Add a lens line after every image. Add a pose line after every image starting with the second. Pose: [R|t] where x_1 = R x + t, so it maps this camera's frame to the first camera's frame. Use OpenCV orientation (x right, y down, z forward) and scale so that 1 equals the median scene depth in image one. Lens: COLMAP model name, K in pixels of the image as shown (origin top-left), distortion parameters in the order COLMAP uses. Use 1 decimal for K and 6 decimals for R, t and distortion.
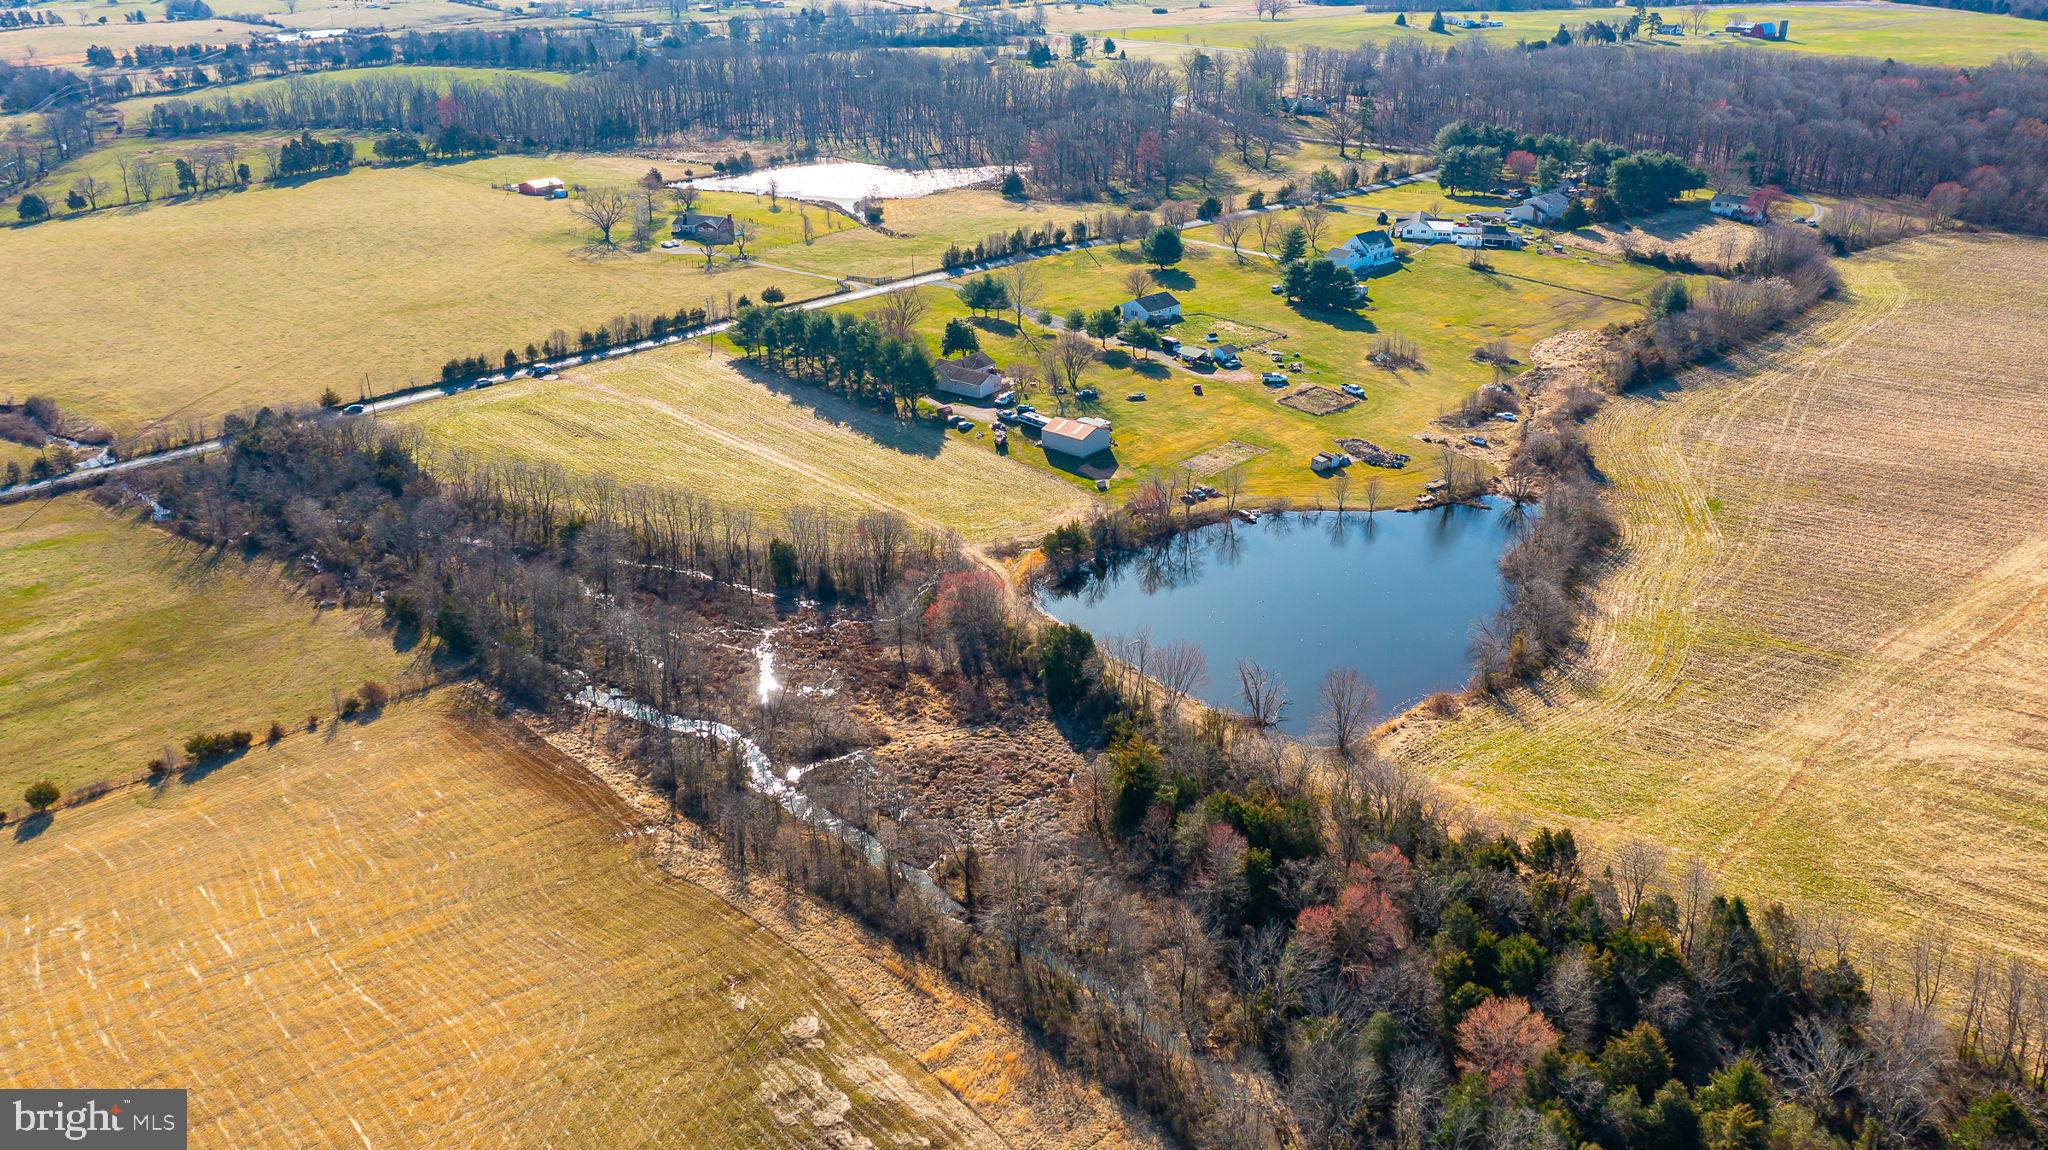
lens RADIAL K [[1616.6, 0, 1014.1], [0, 1616.6, 578.4], [0, 0, 1]] dist [-0.012350, 0.011436]
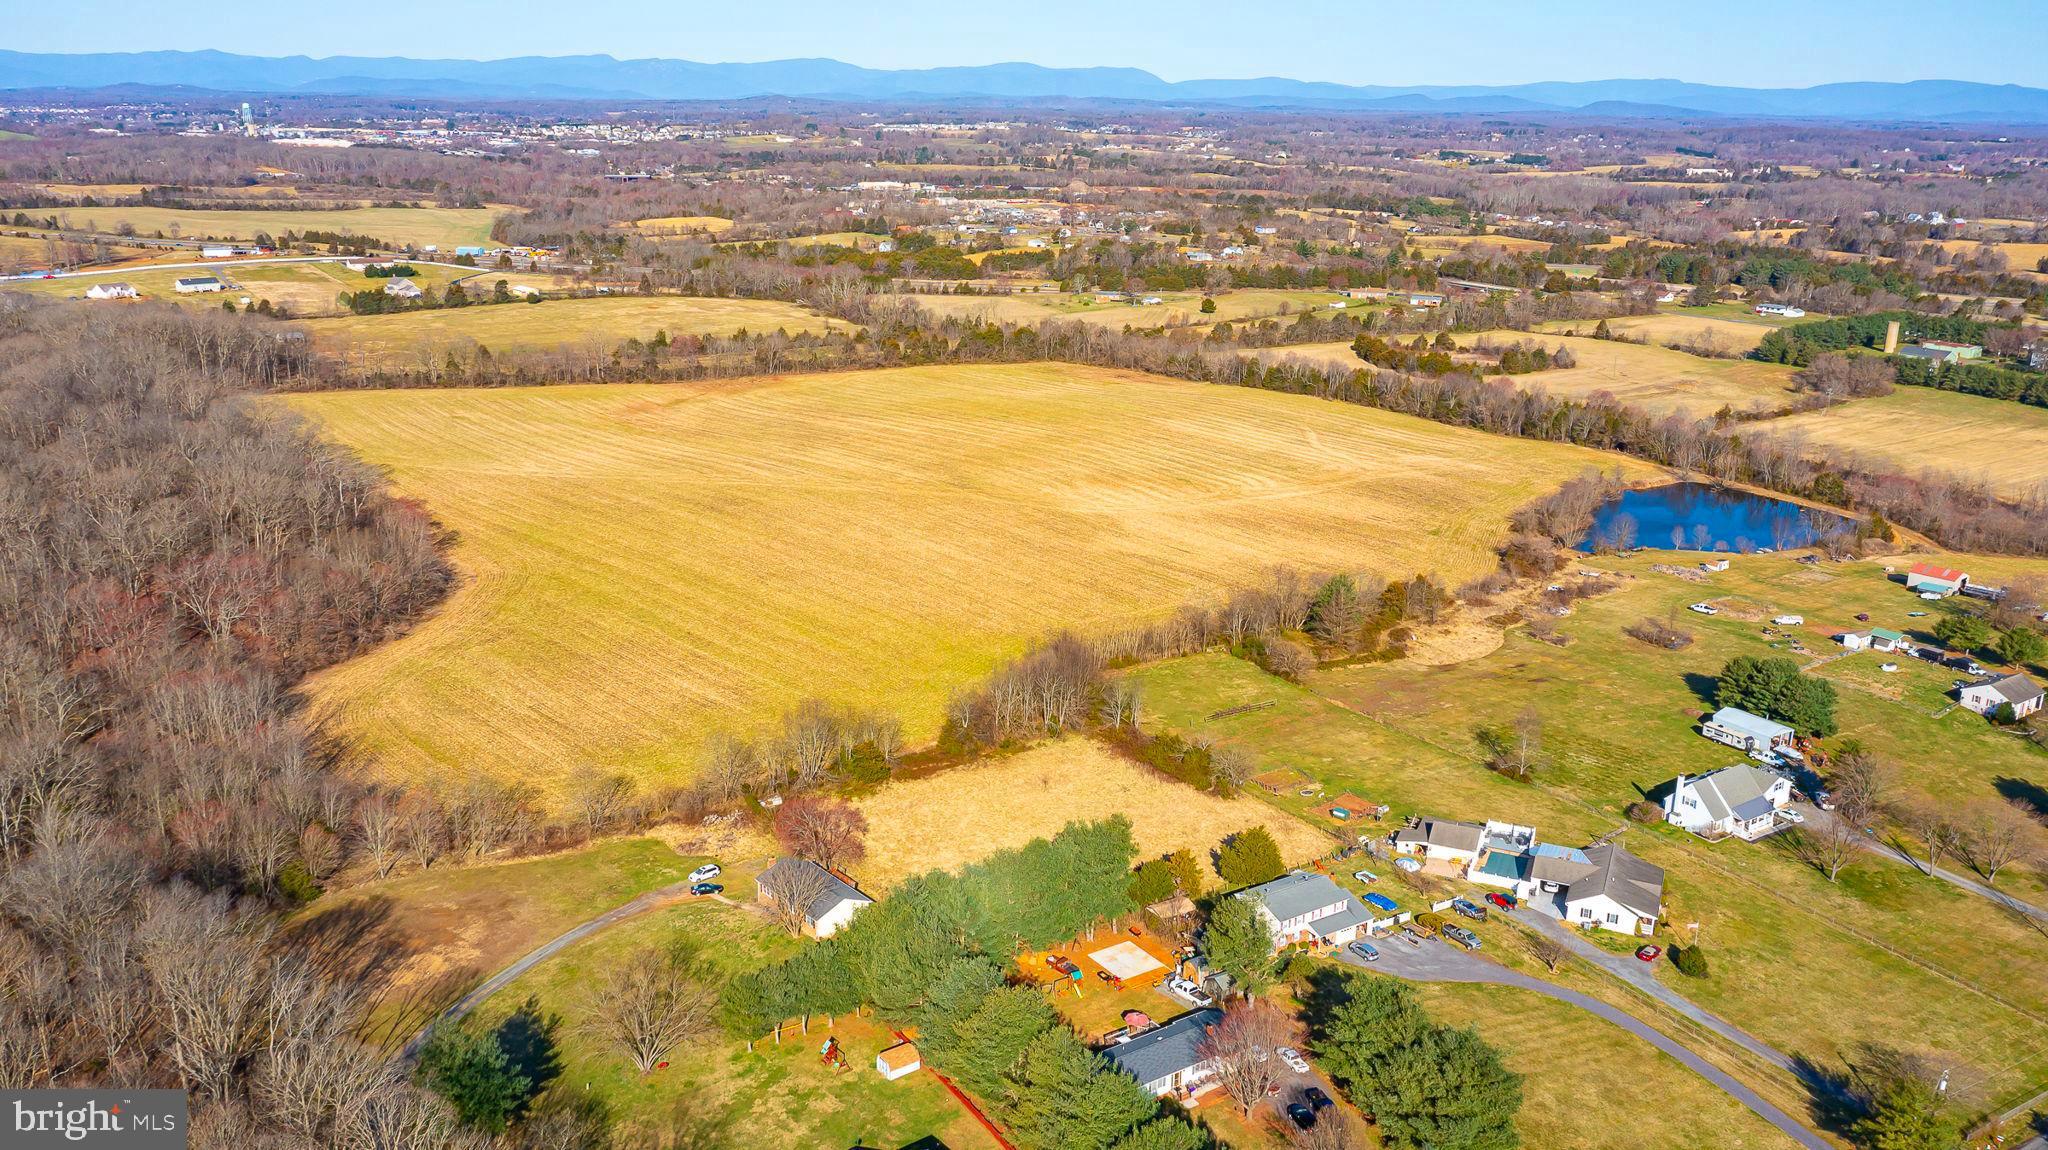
lens RADIAL K [[1616.6, 0, 1023.3], [0, 1616.6, 577.7], [0, 0, 1]] dist [-0.012350, 0.011436]
pose [[-0.987663, -0.052783, 0.147427, 0.520802], [0.055068, 0.764263, 0.642549, -0.873605], [-0.146589, 0.642741, -0.751928, 1.949068]]
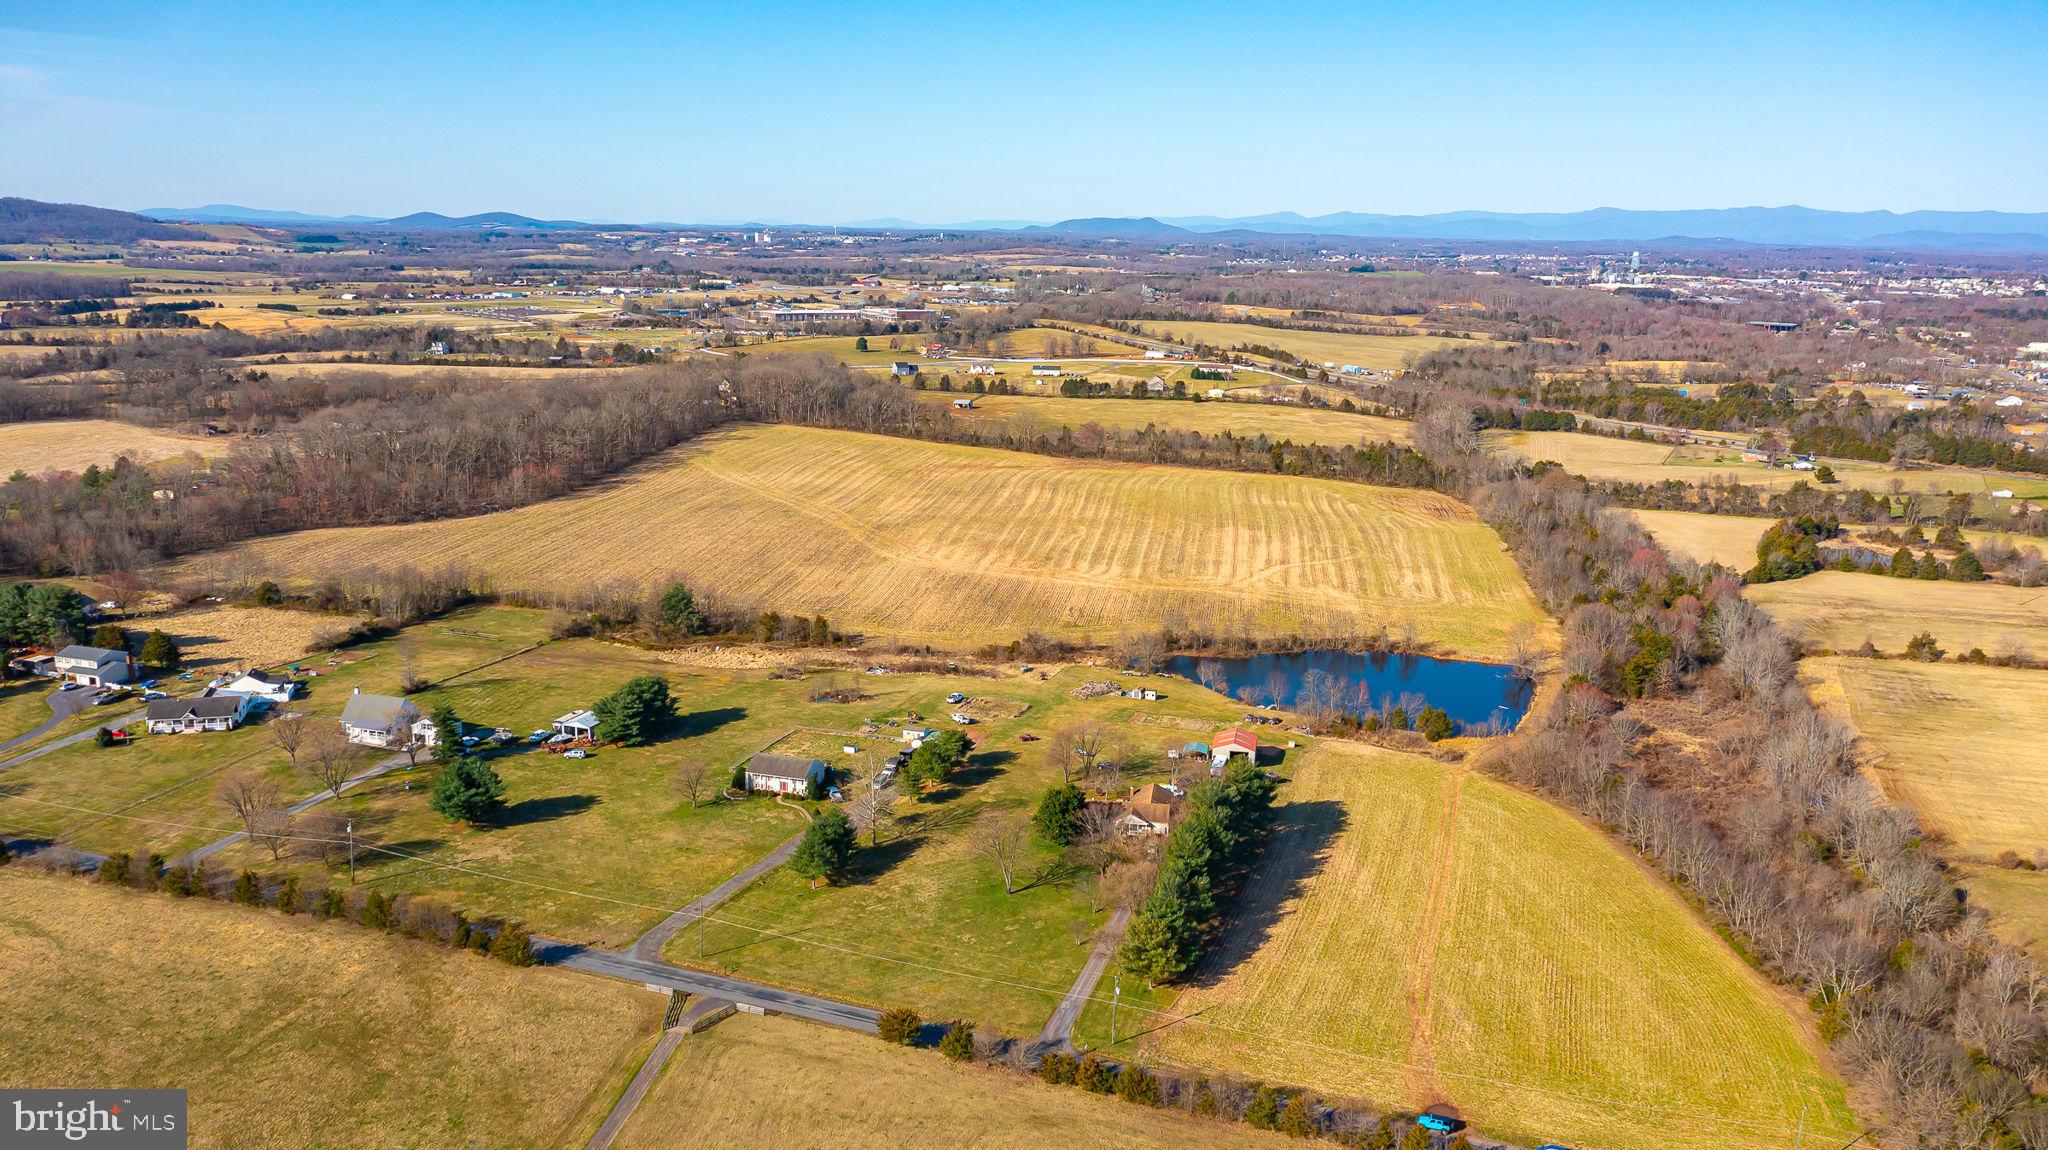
lens RADIAL K [[1616.6, 0, 1022.8], [0, 1616.6, 568.9], [0, 0, 1]] dist [-0.012350, 0.011436]
pose [[-0.498154, -0.182610, 0.847642, -0.738981], [0.337398, 0.859706, 0.383496, -0.619109], [-0.798753, 0.477032, -0.366653, 1.401834]]
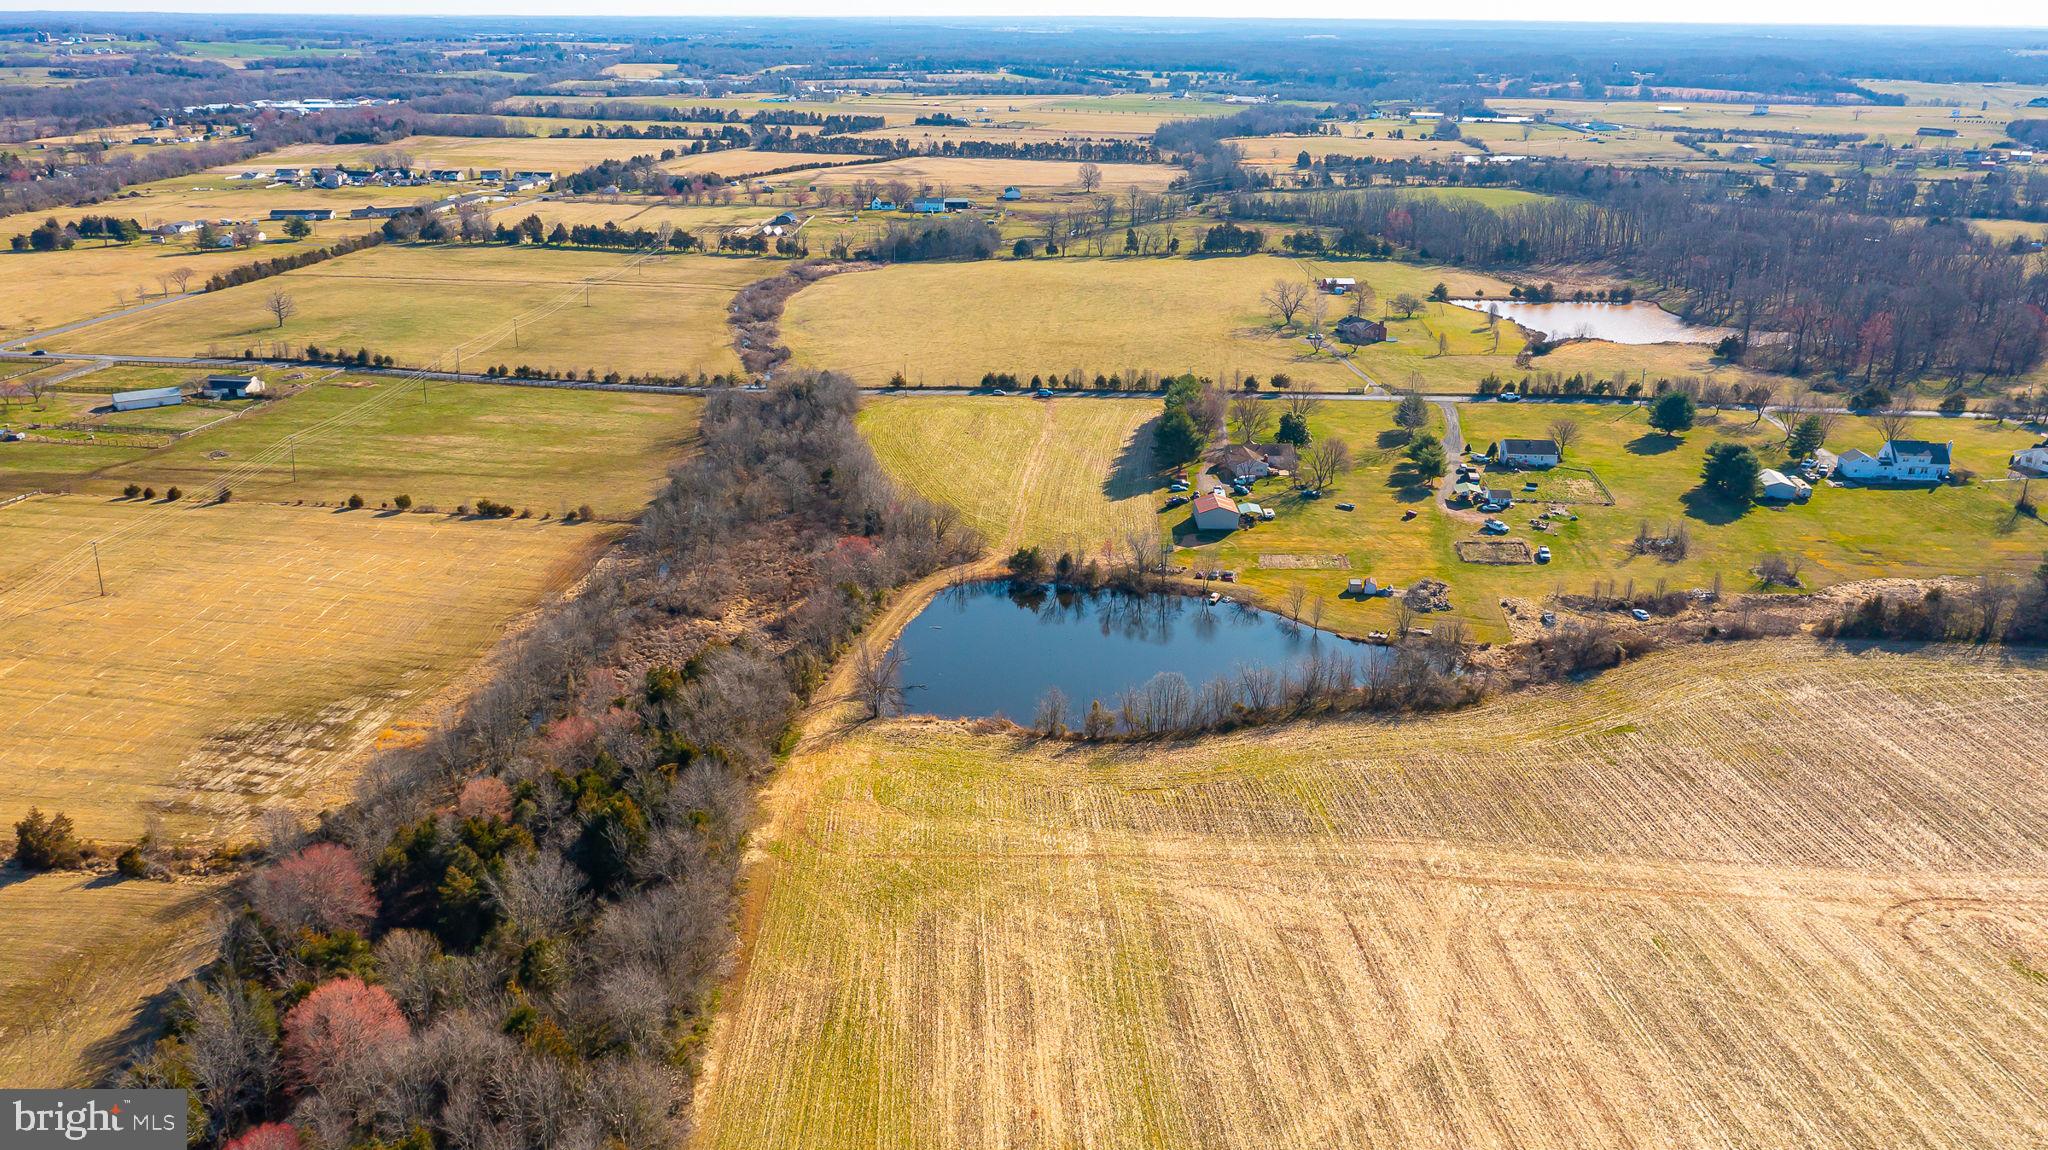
lens RADIAL K [[1616.6, 0, 1018.6], [0, 1616.6, 566.1], [0, 0, 1]] dist [-0.012350, 0.011436]
pose [[0.662975, 0.252808, -0.704665, 0.724009], [-0.312592, 0.948759, 0.046281, -0.060597], [0.680258, 0.189589, 0.708029, 0.122462]]
